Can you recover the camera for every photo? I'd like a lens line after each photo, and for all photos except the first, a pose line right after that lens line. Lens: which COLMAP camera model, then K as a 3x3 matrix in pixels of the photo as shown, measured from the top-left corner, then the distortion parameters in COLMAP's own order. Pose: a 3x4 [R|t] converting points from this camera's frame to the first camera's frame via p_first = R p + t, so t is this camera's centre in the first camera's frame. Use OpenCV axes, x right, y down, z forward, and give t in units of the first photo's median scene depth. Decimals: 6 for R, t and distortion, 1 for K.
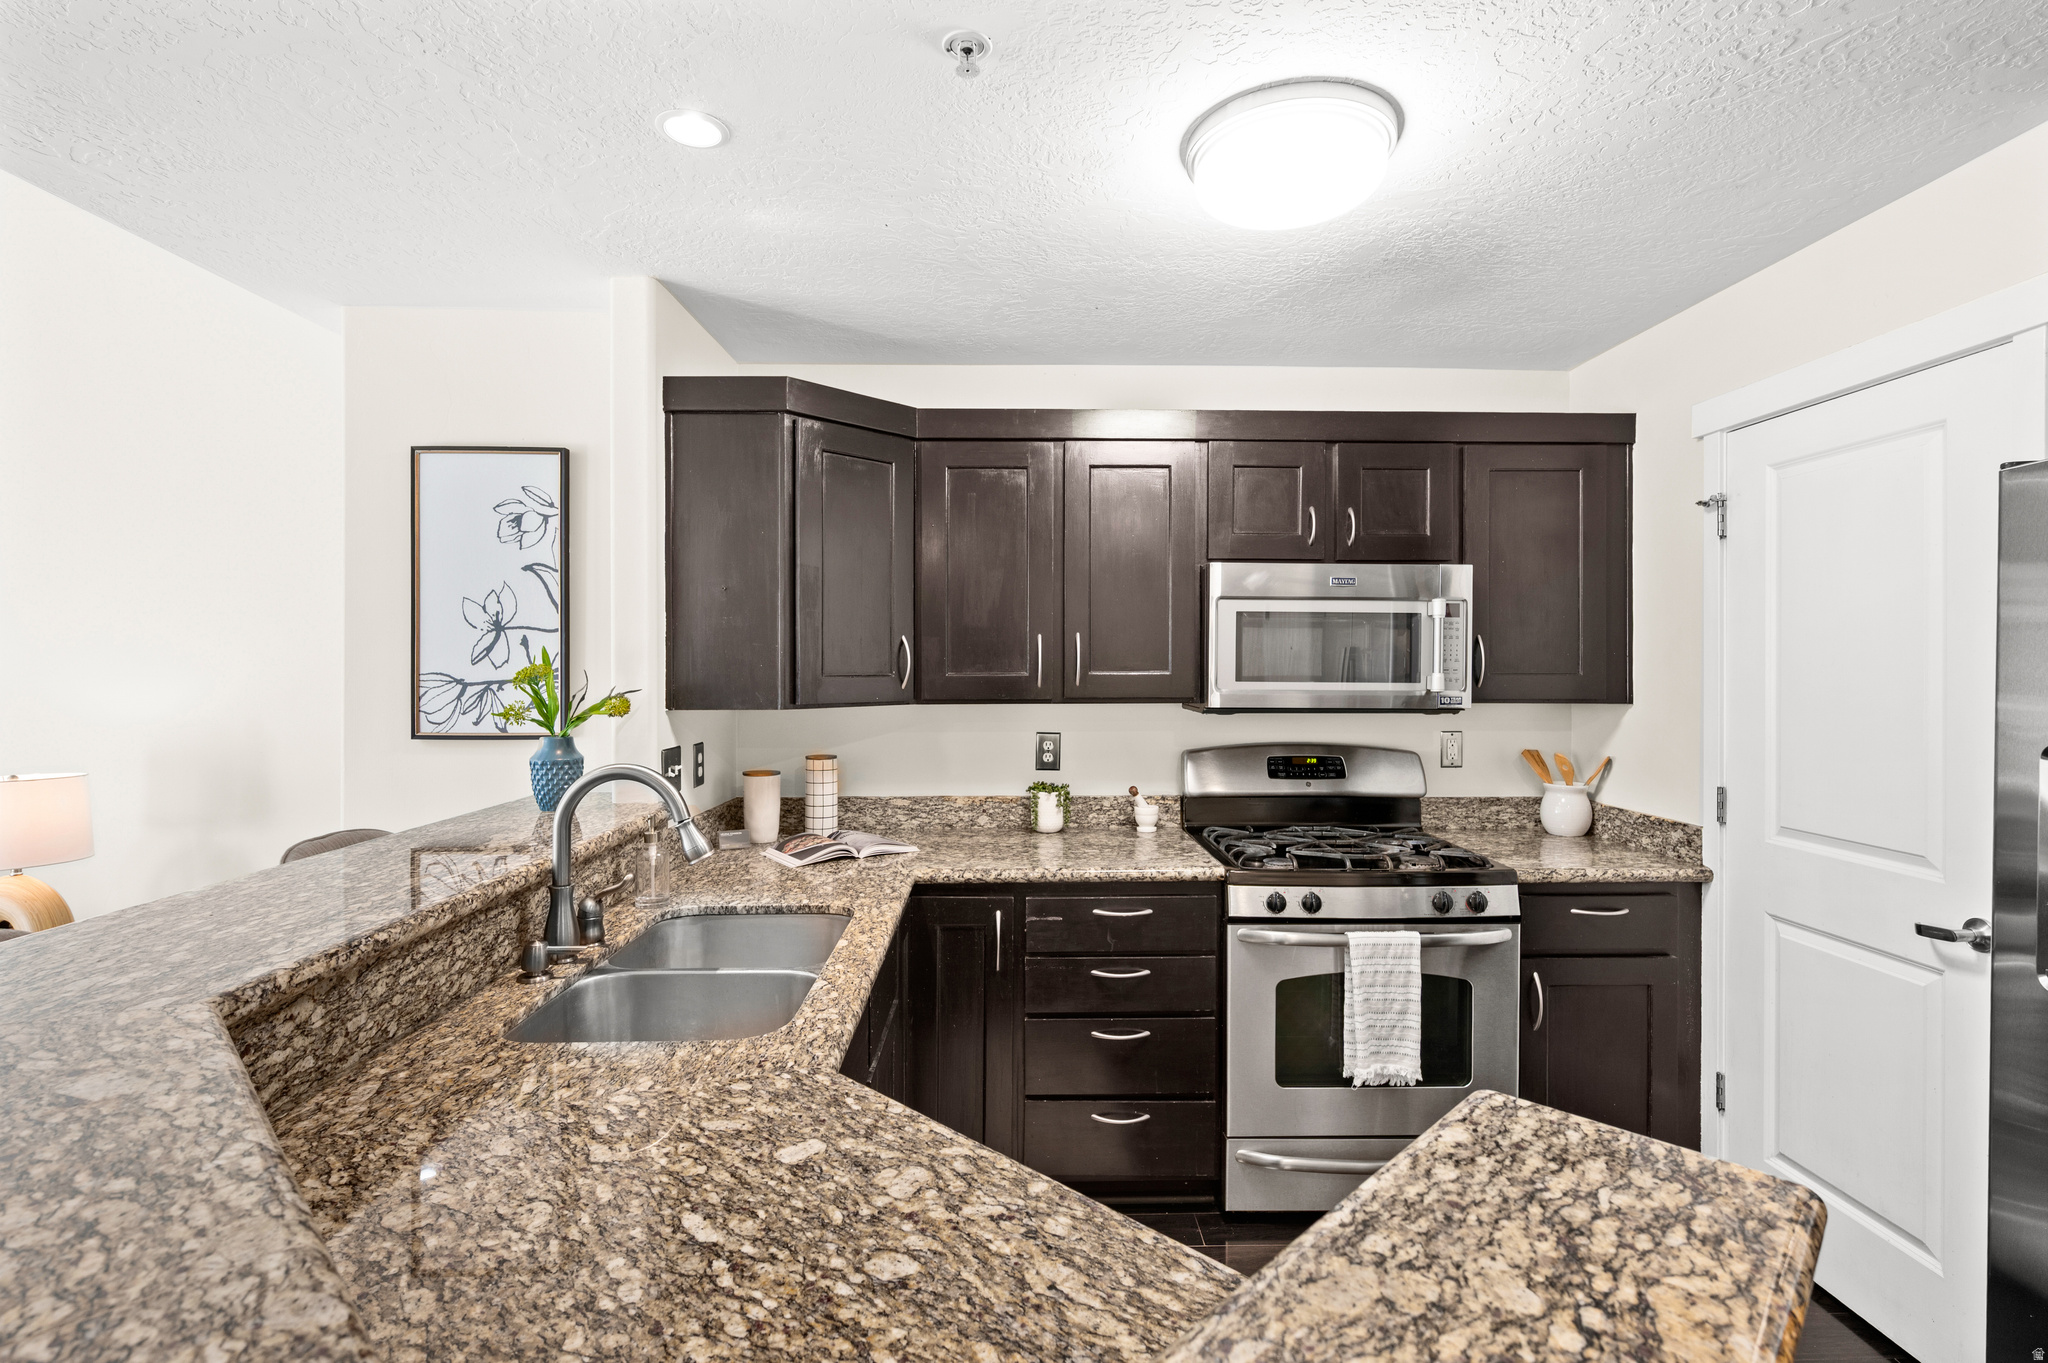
lens RADIAL K [[957.3, 0, 1026.0], [0, 957.3, 672.5], [0, 0, 1]] dist [0.009524, -0.000139]
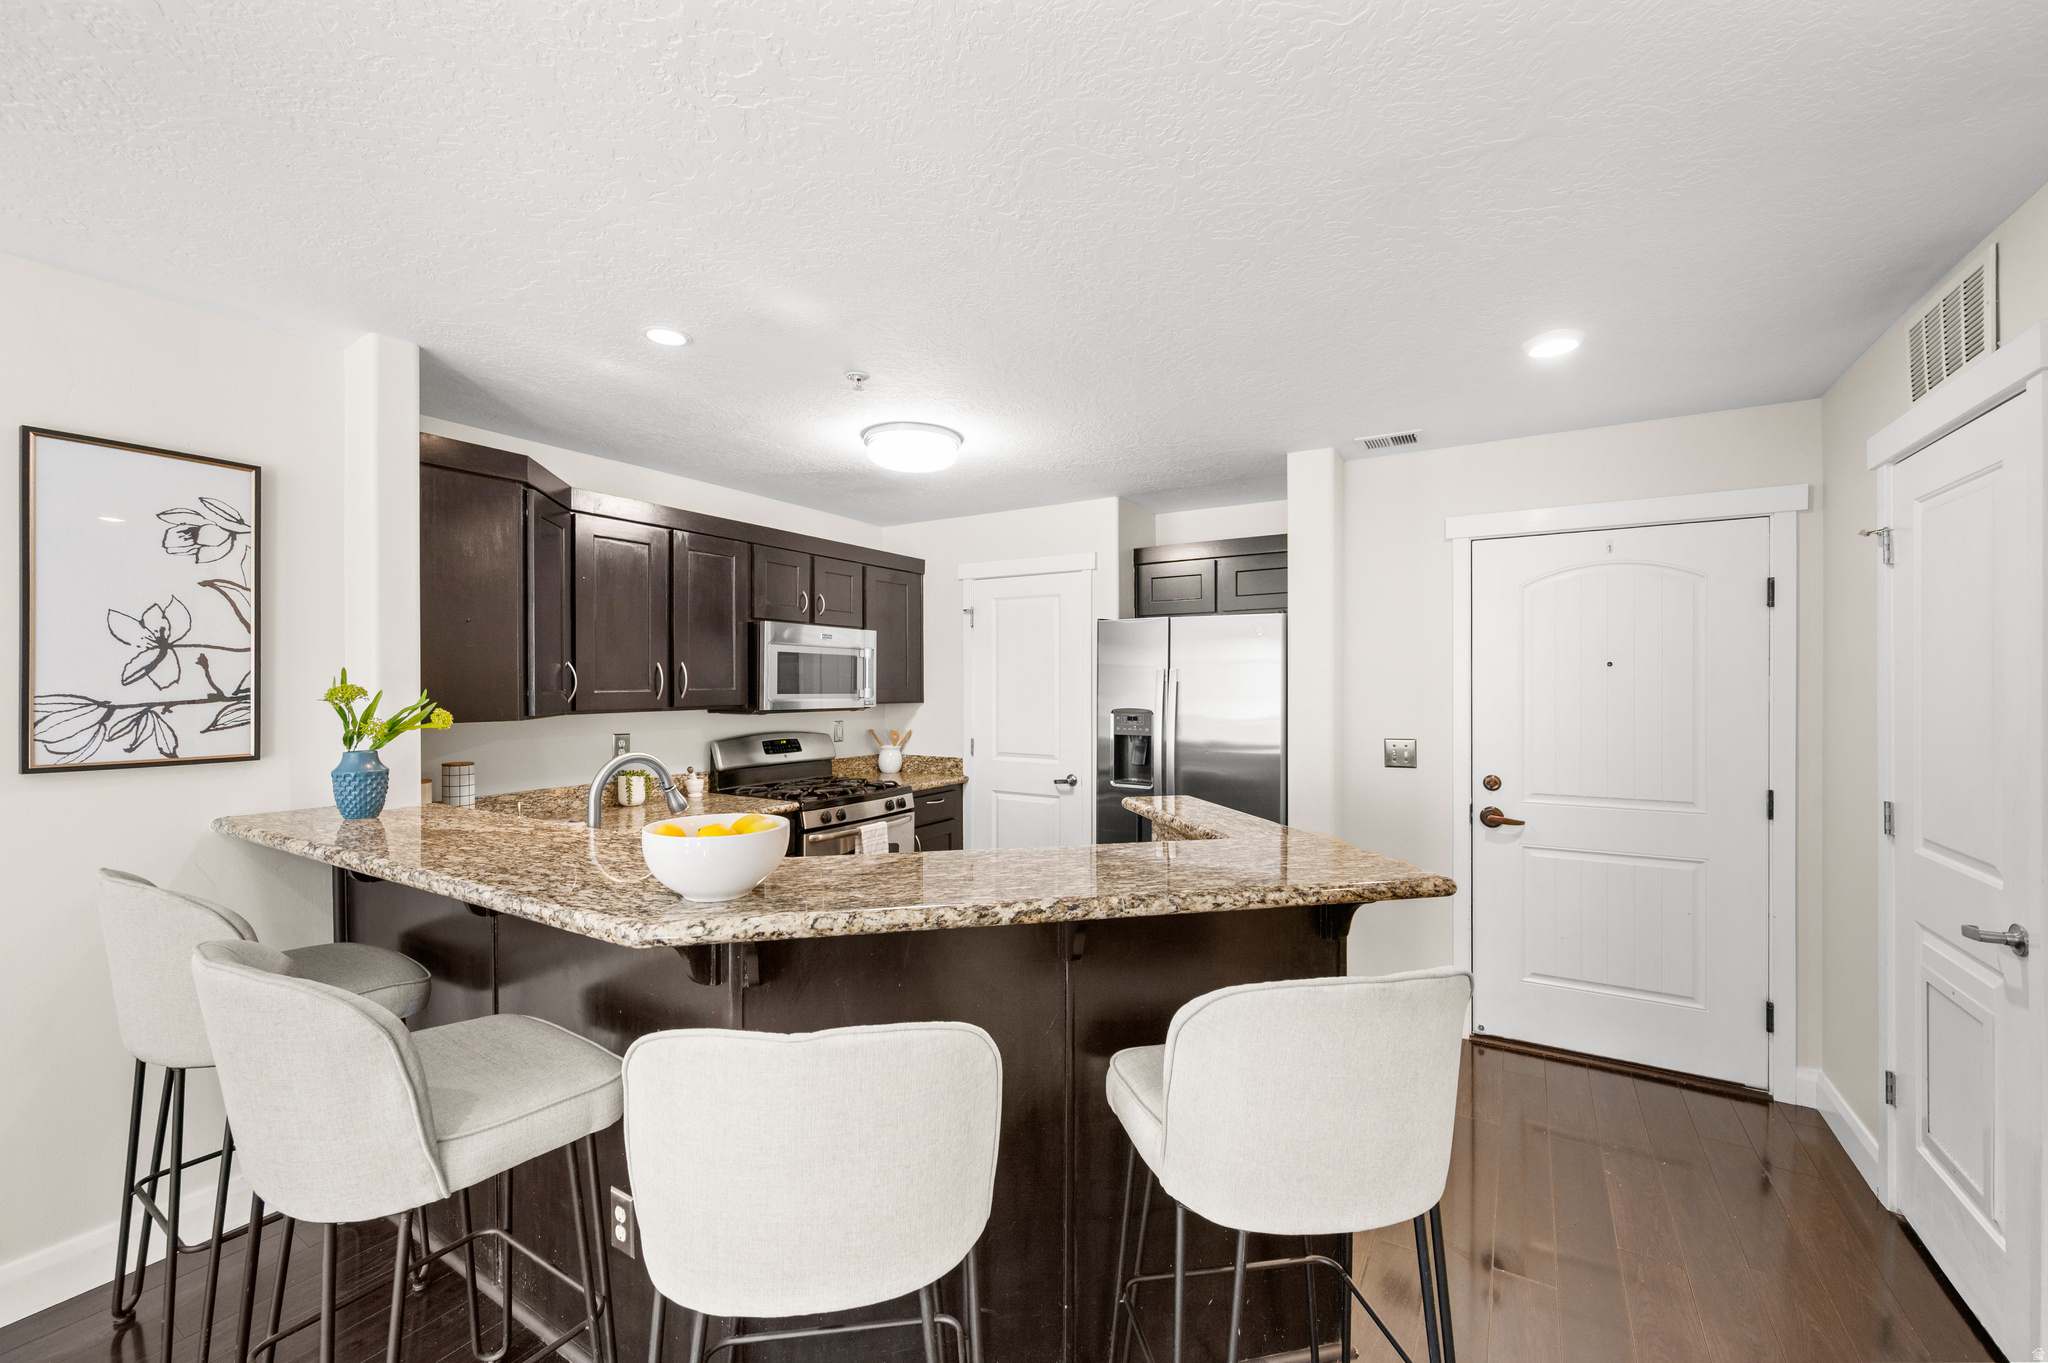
lens RADIAL K [[818.2, 0, 1022.2], [0, 818.2, 713.3], [0, 0, 1]] dist [-0.000464, -0.000109]
pose [[0.544675, -0.031170, 0.838068, -0.760020], [0.004945, 0.999411, 0.033958, -0.003448], [-0.838632, -0.014352, 0.544509, -0.124790]]
